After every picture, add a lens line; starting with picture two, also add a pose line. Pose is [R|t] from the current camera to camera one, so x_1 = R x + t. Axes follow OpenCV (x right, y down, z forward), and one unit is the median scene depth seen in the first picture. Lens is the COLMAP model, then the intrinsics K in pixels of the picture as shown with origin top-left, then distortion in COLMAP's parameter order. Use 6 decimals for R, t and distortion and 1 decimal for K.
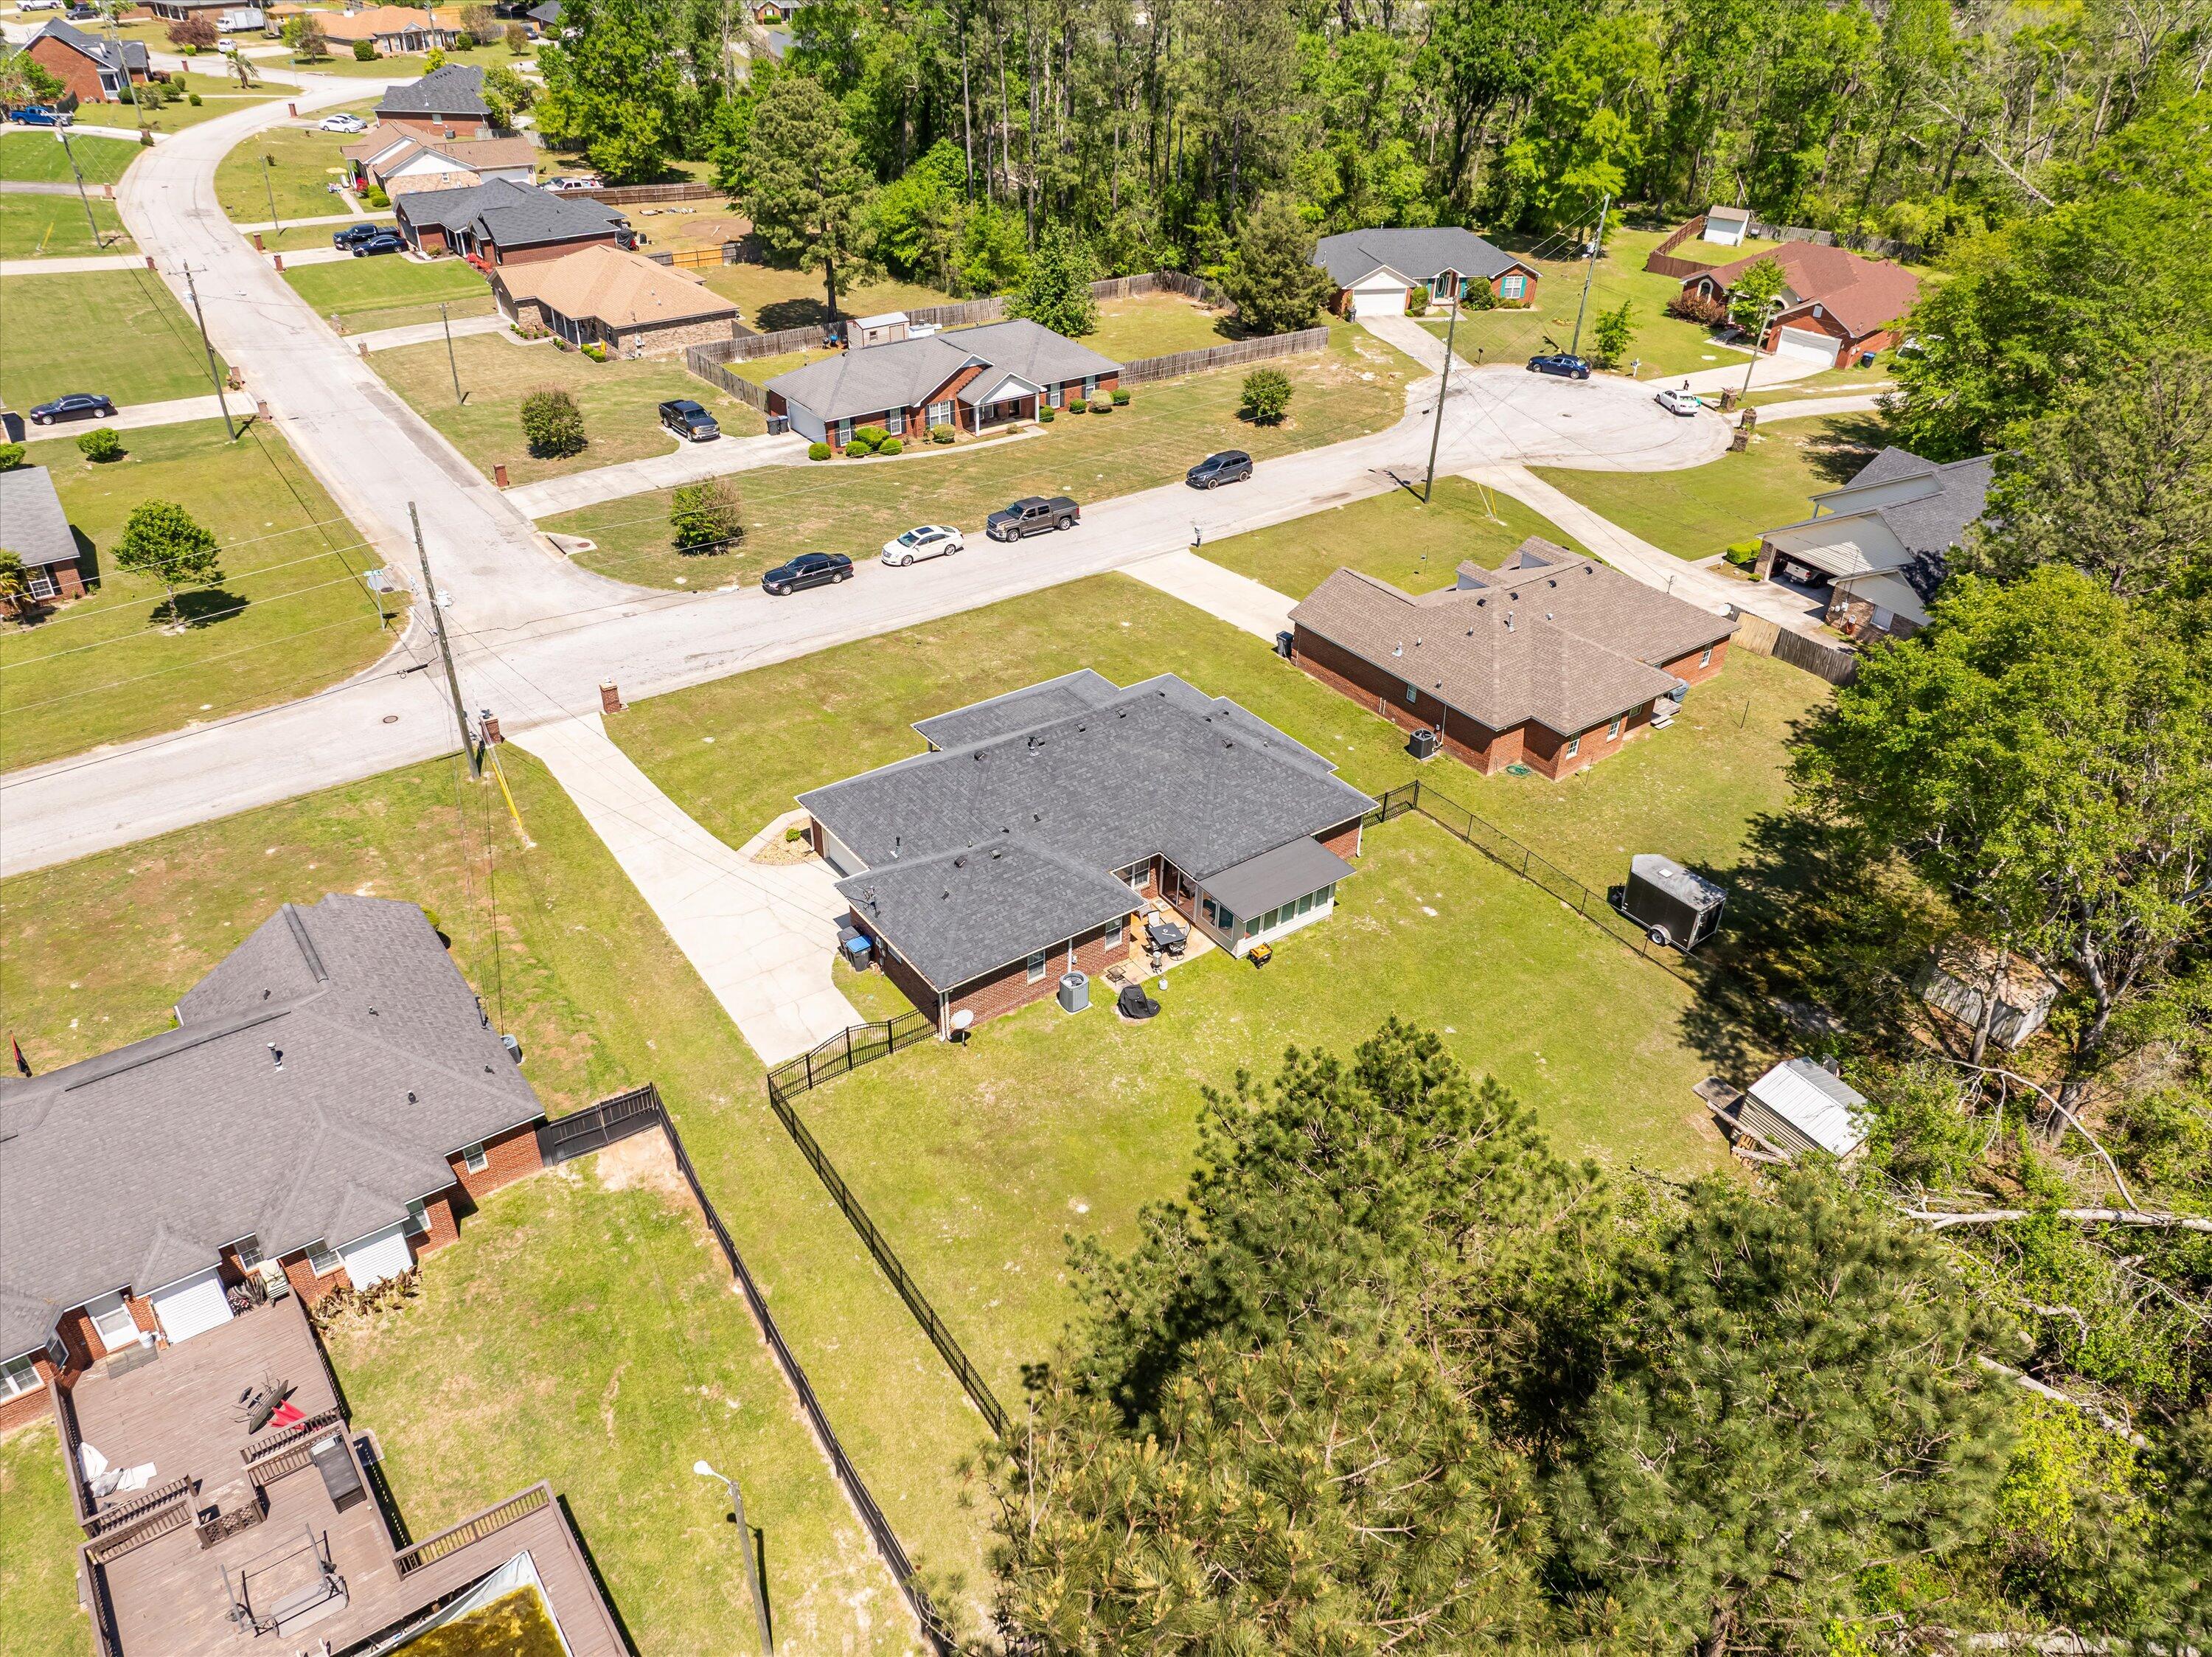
lens RADIAL K [[1564.5, 0, 1109.5], [0, 1564.5, 821.0], [0, 0, 1]] dist [-0.048798, 0.018649]
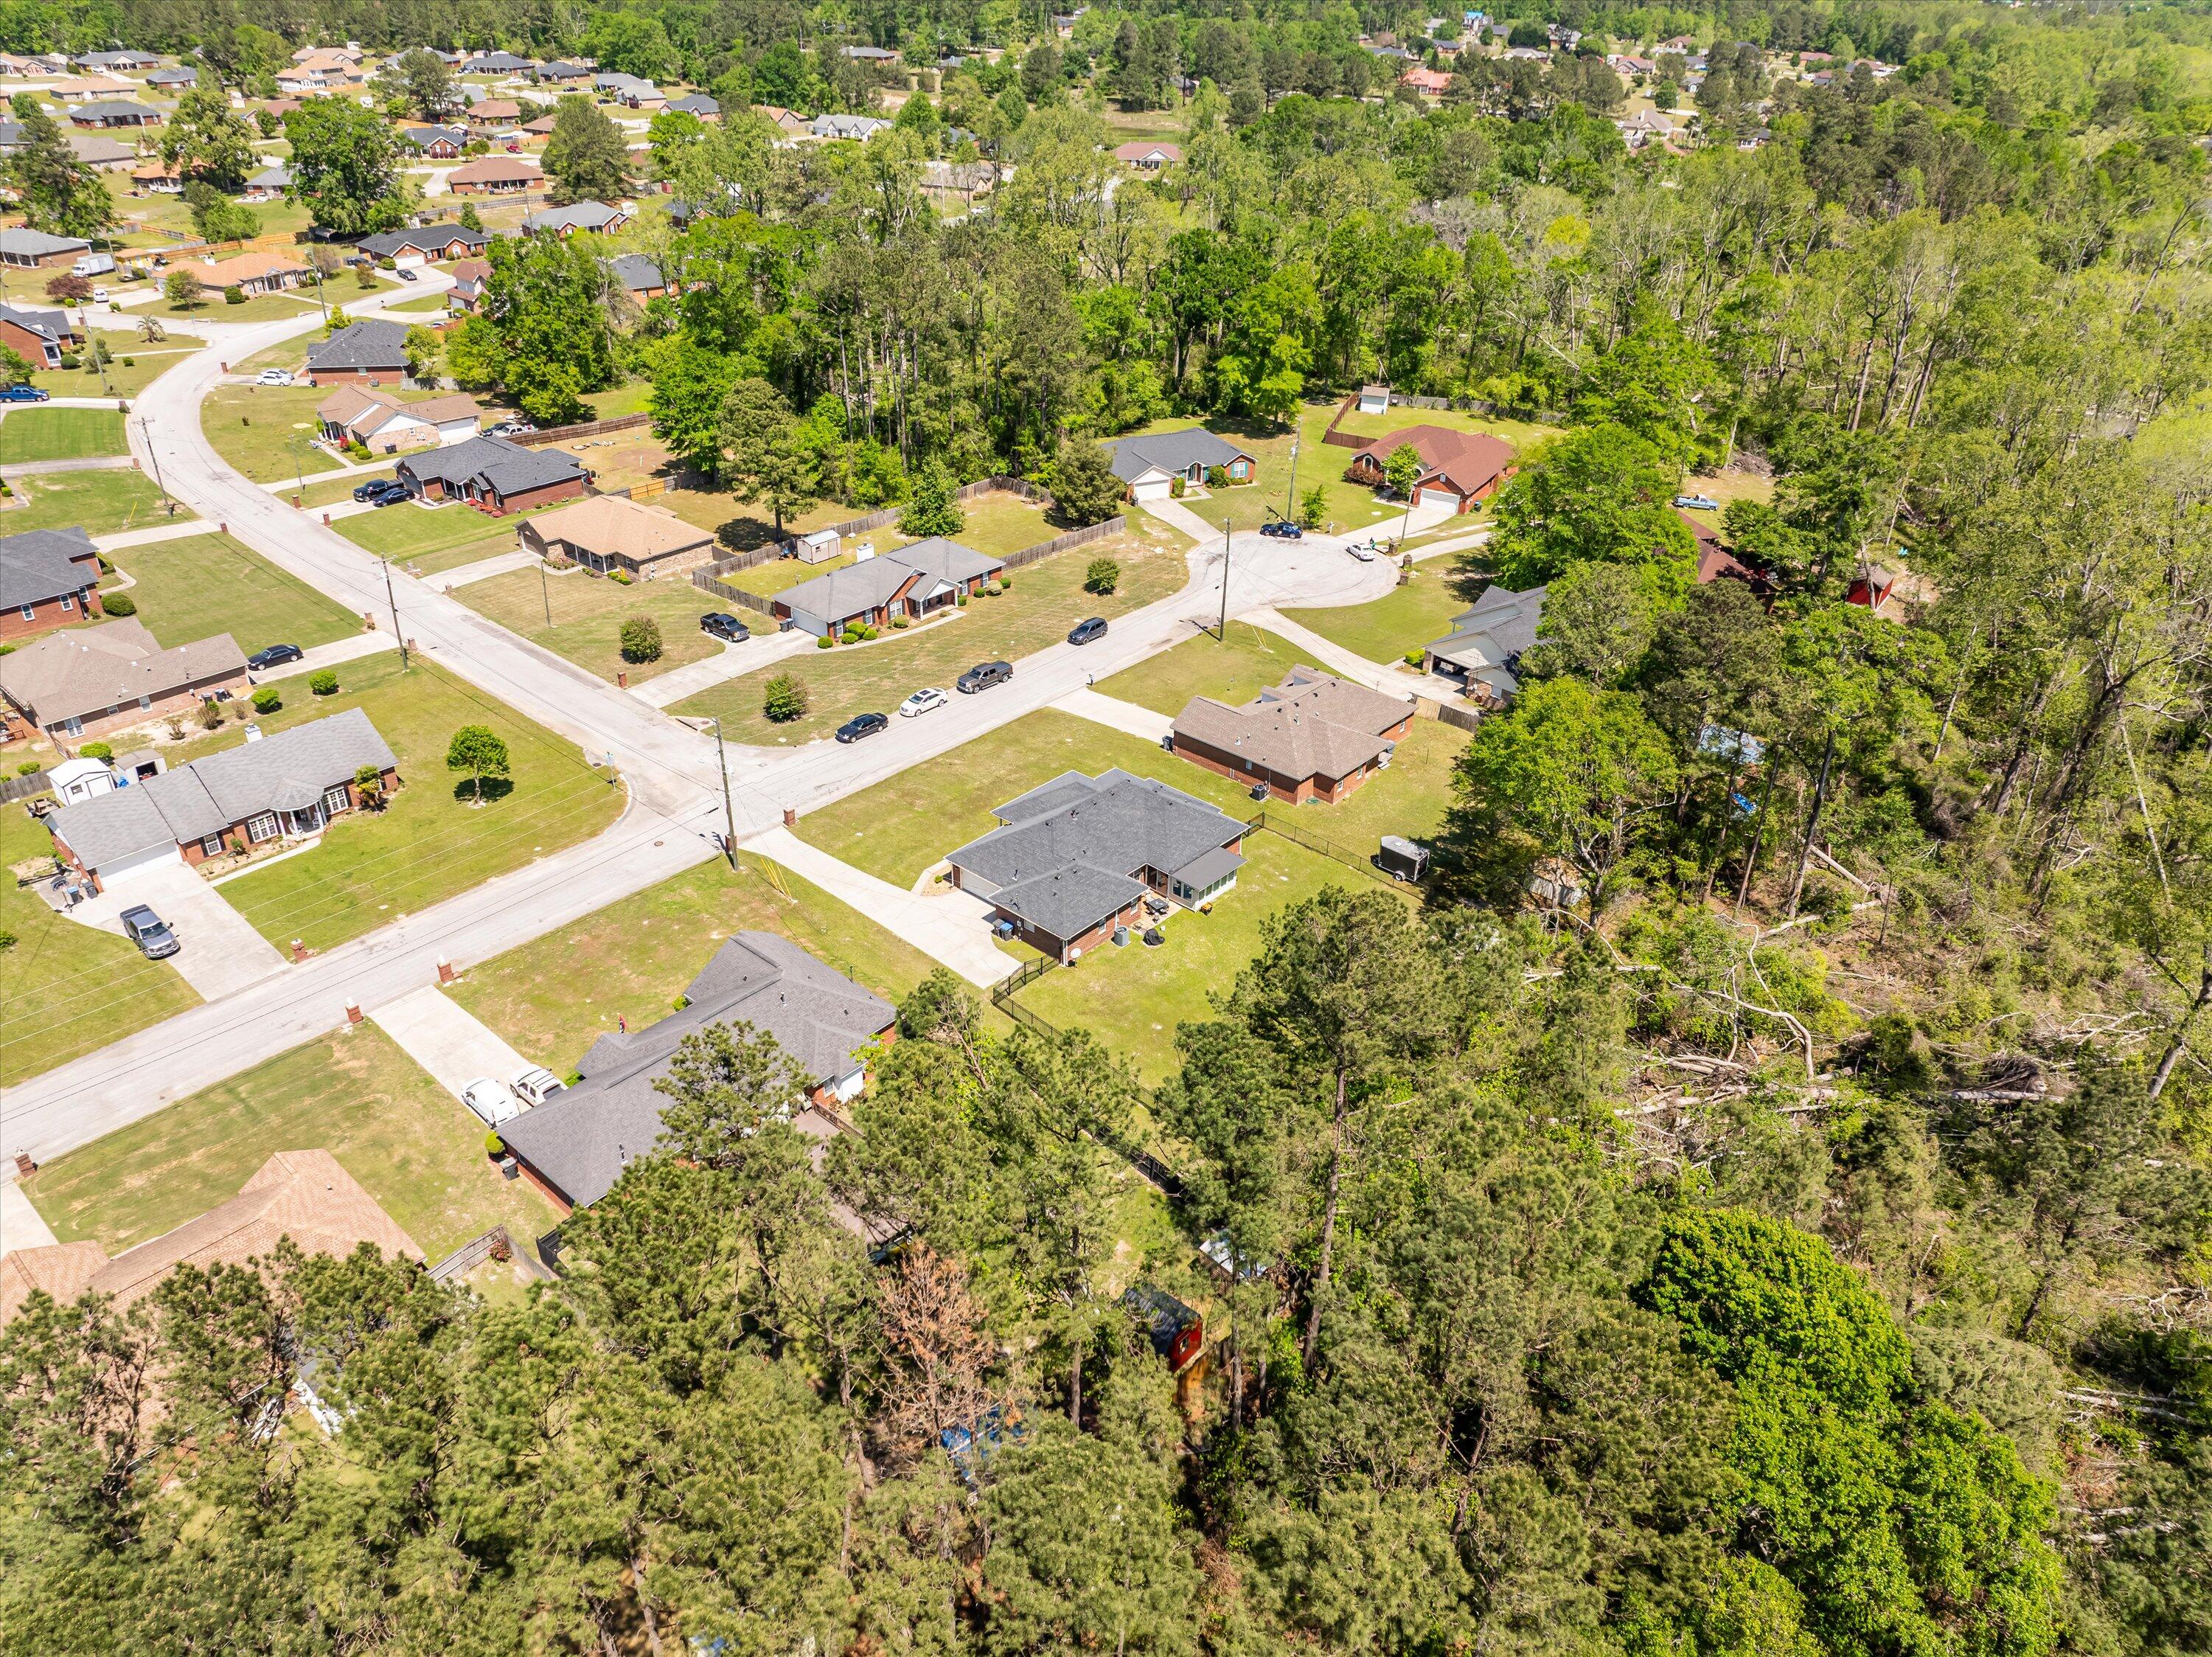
lens RADIAL K [[1564.5, 0, 1108.9], [0, 1564.5, 825.4], [0, 0, 1]] dist [-0.048798, 0.018649]
pose [[0.977725, -0.110285, 0.178583, -0.205637], [0.117580, 0.992587, -0.030758, 0.016396], [-0.173867, 0.051070, 0.983444, -0.515156]]
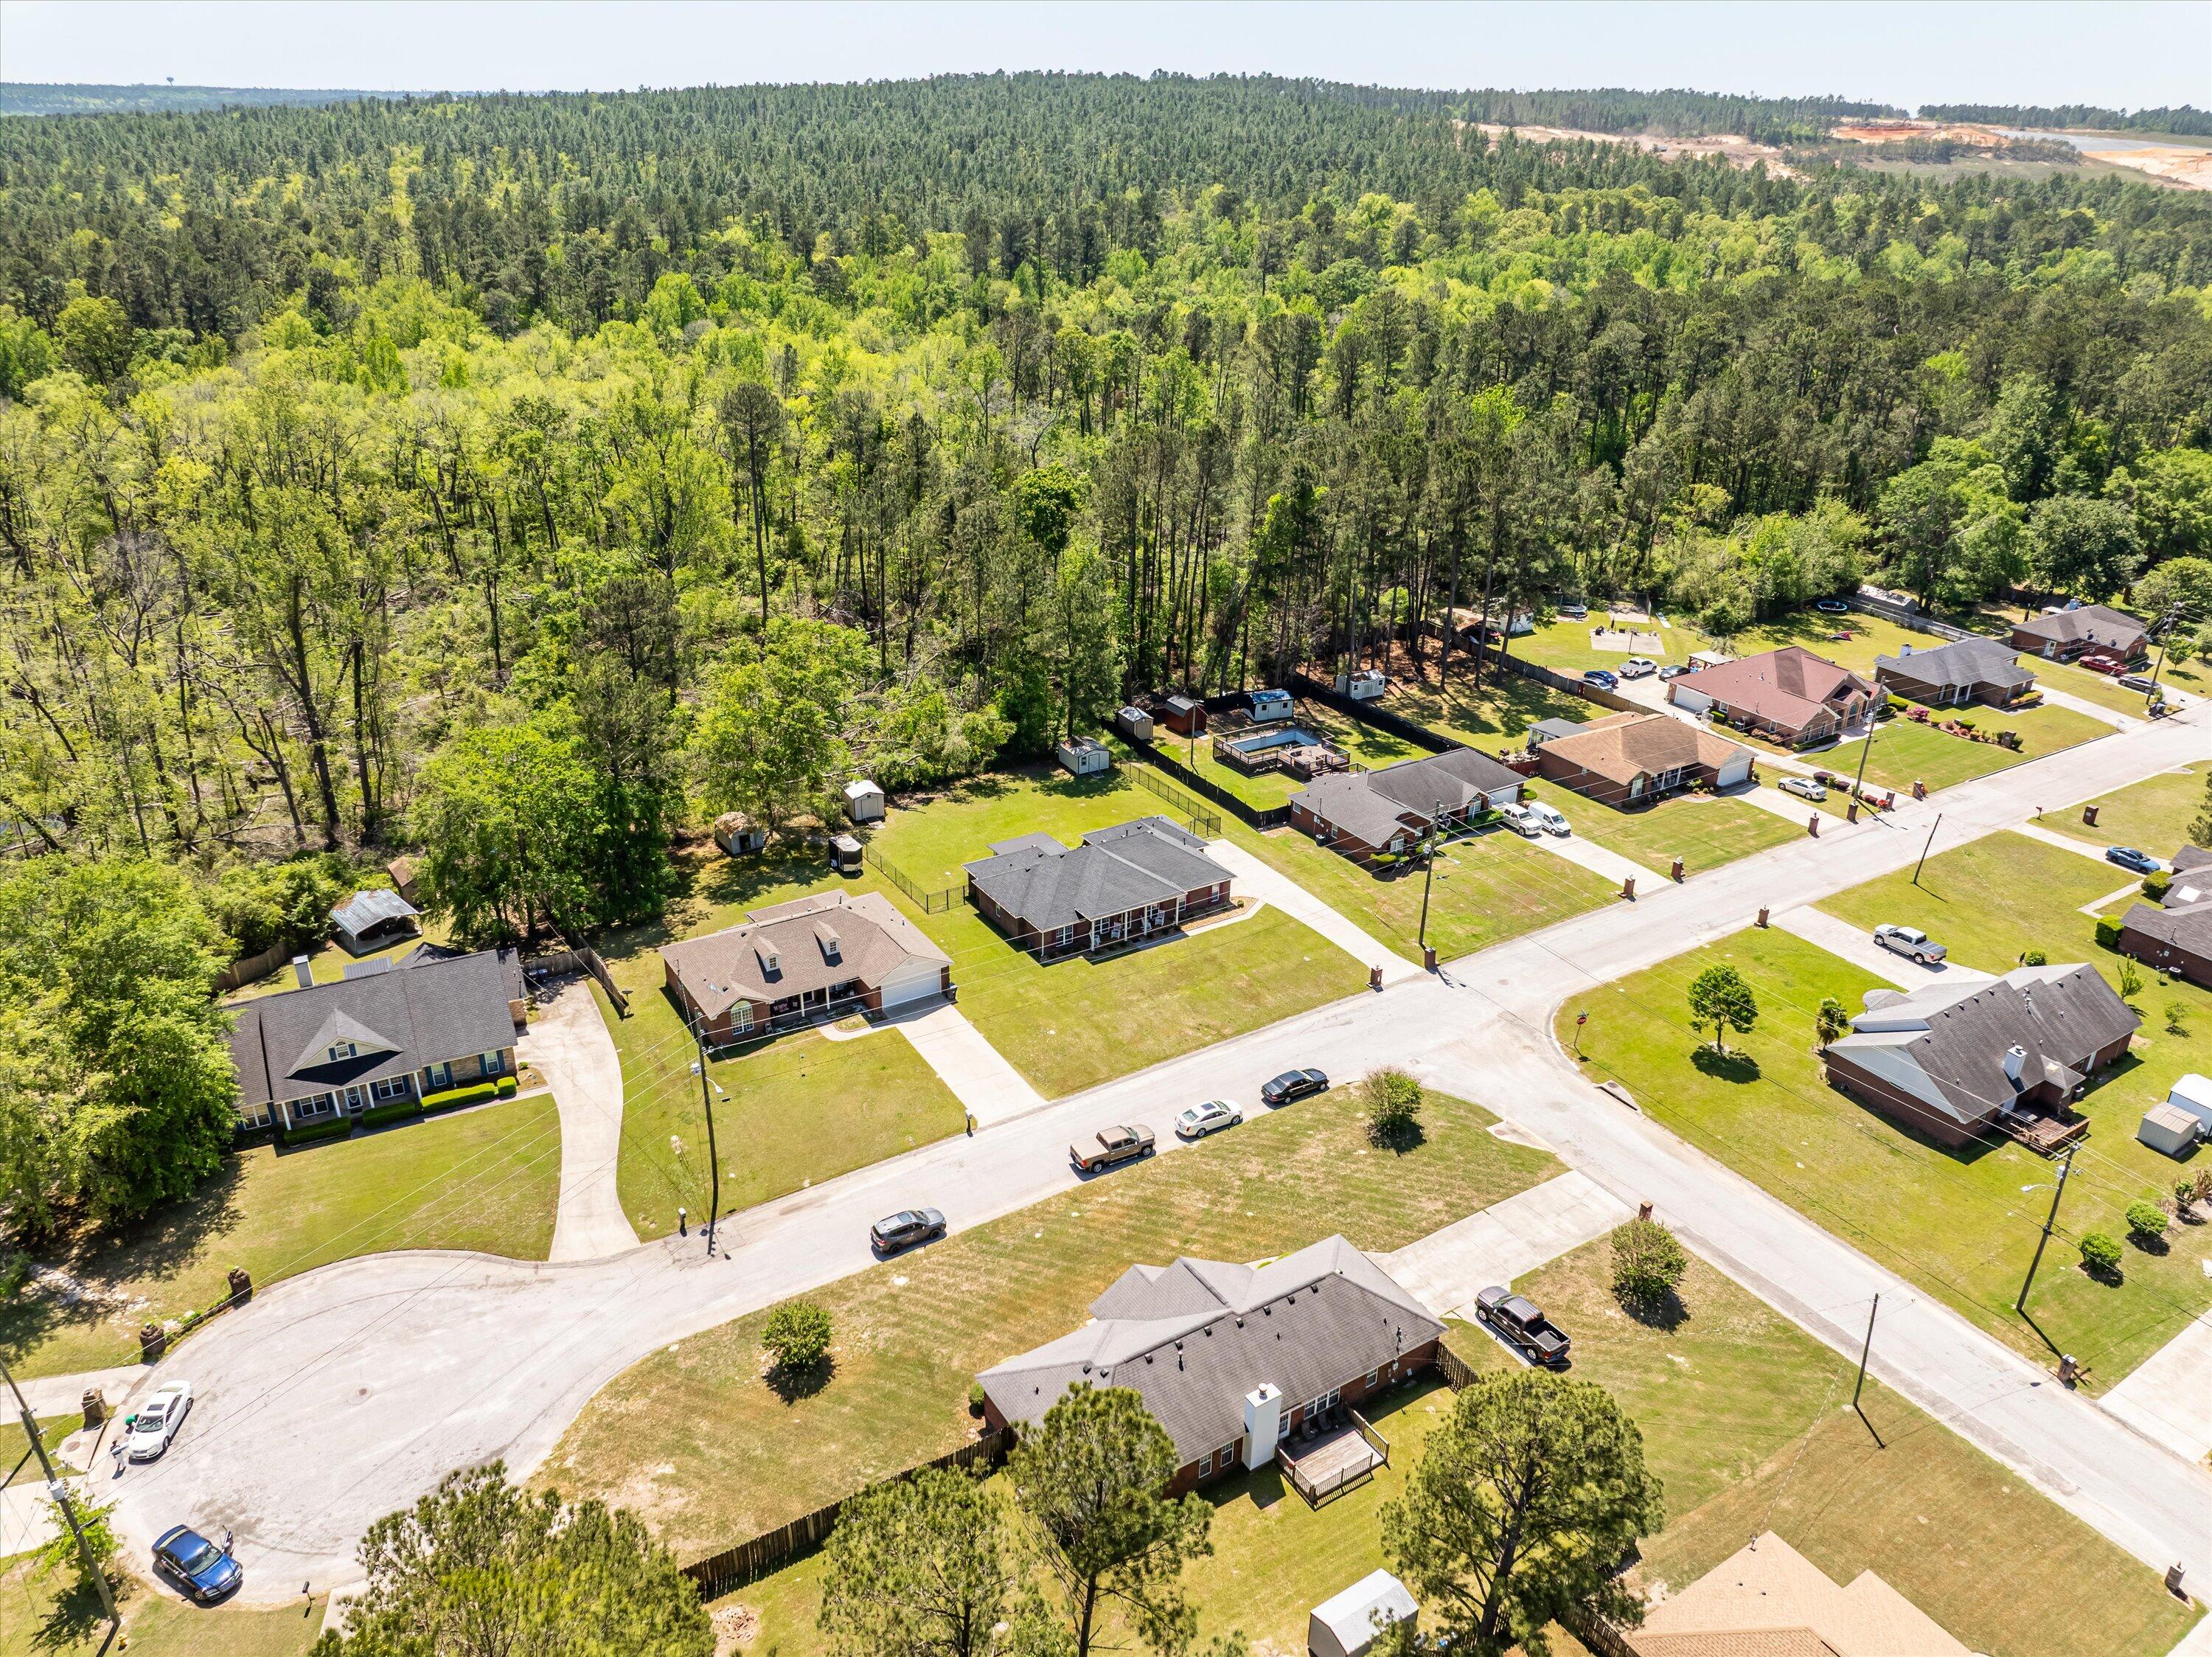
lens RADIAL K [[1564.5, 0, 1109.5], [0, 1564.5, 828.5], [0, 0, 1]] dist [-0.048798, 0.018649]
pose [[-0.996462, -0.071528, 0.044128, -0.071695], [0.000071, 0.524340, 0.851509, -1.133149], [-0.084045, 0.848499, -0.522480, 1.264792]]
